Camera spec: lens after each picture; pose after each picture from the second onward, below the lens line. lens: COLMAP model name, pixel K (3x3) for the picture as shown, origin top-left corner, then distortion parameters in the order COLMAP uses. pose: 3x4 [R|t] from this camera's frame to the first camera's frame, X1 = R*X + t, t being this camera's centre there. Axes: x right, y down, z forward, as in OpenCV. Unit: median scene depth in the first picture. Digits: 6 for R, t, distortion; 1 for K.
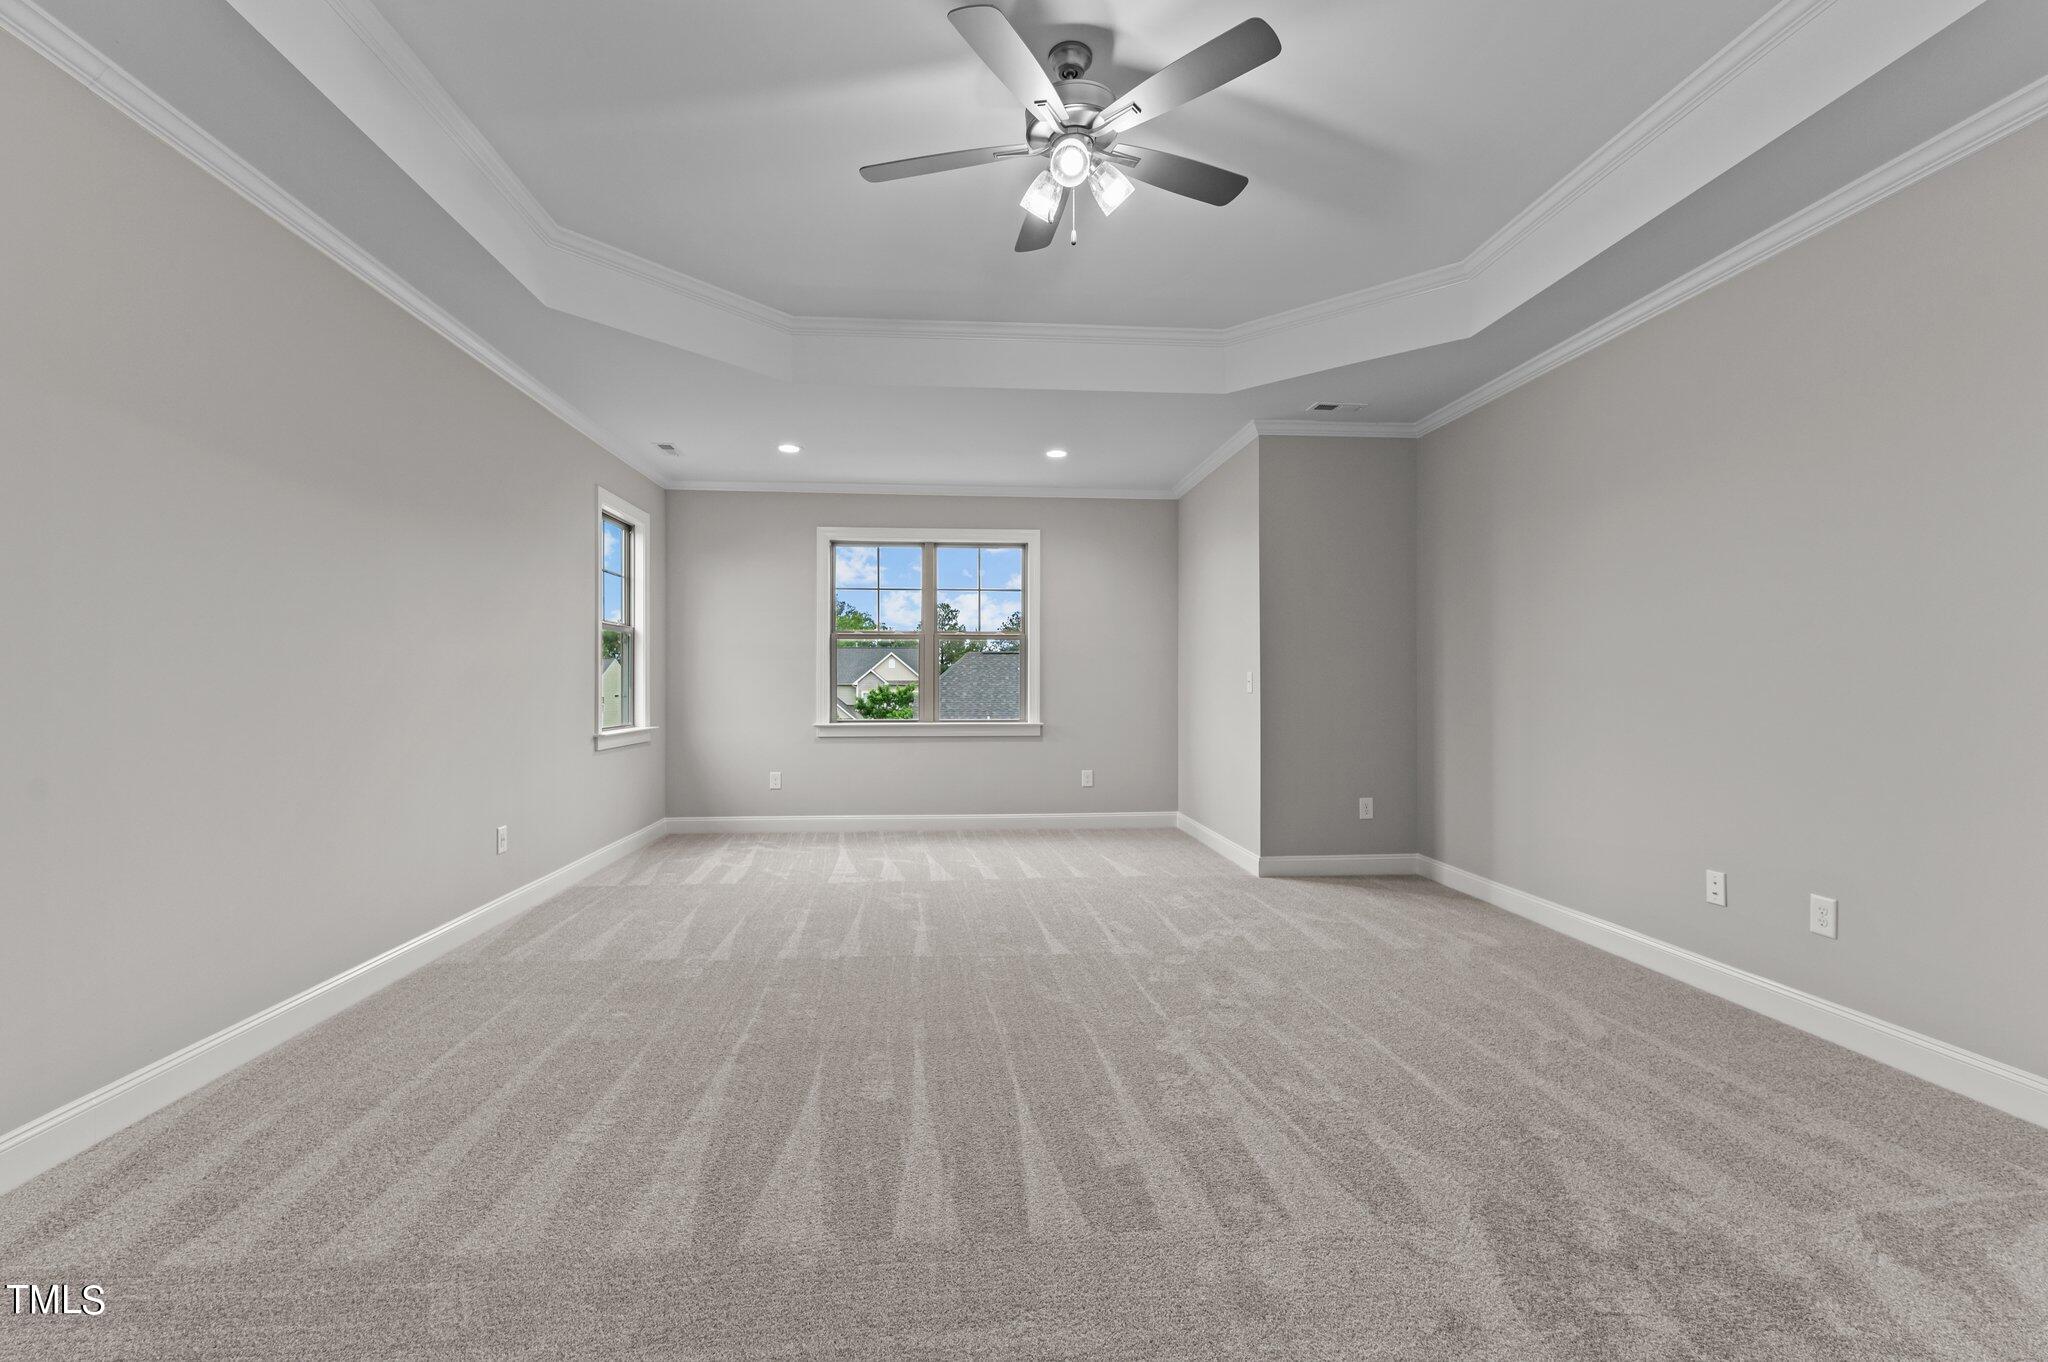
lens RADIAL K [[889.4, 0, 1012.3], [0, 889.4, 687.8], [0, 0, 1]] dist [0.001648, -0.000335]
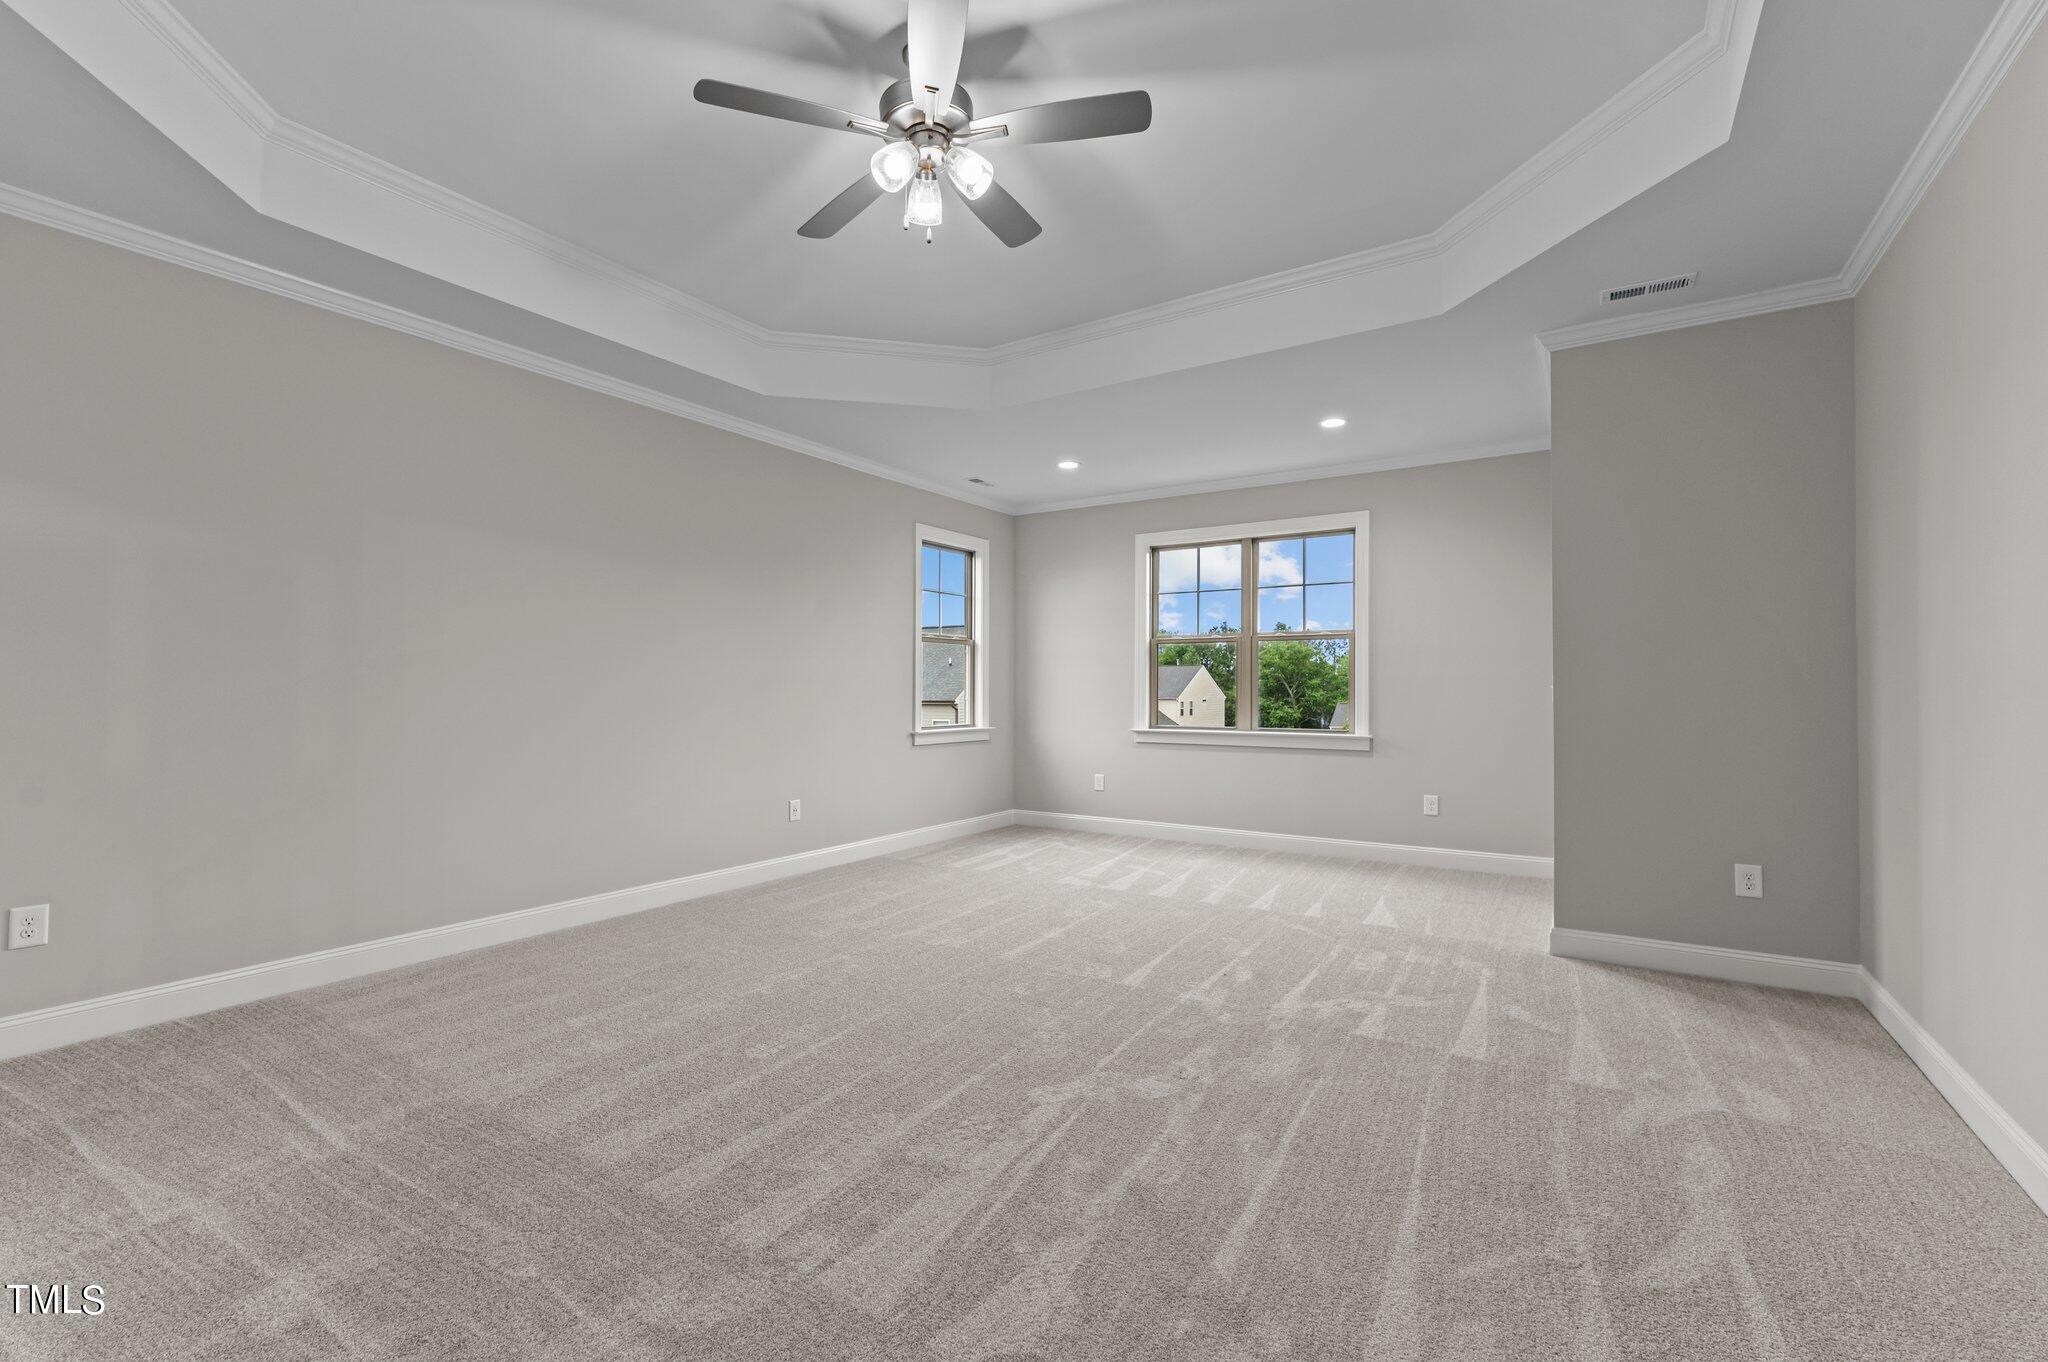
lens RADIAL K [[889.4, 0, 991.2], [0, 889.4, 684.6], [0, 0, 1]] dist [0.001648, -0.000335]
pose [[0.786543, -0.001776, -0.617533, 0.388874], [-0.004247, 0.999957, -0.008284, -0.001356], [0.617521, 0.009138, 0.786502, 0.145087]]
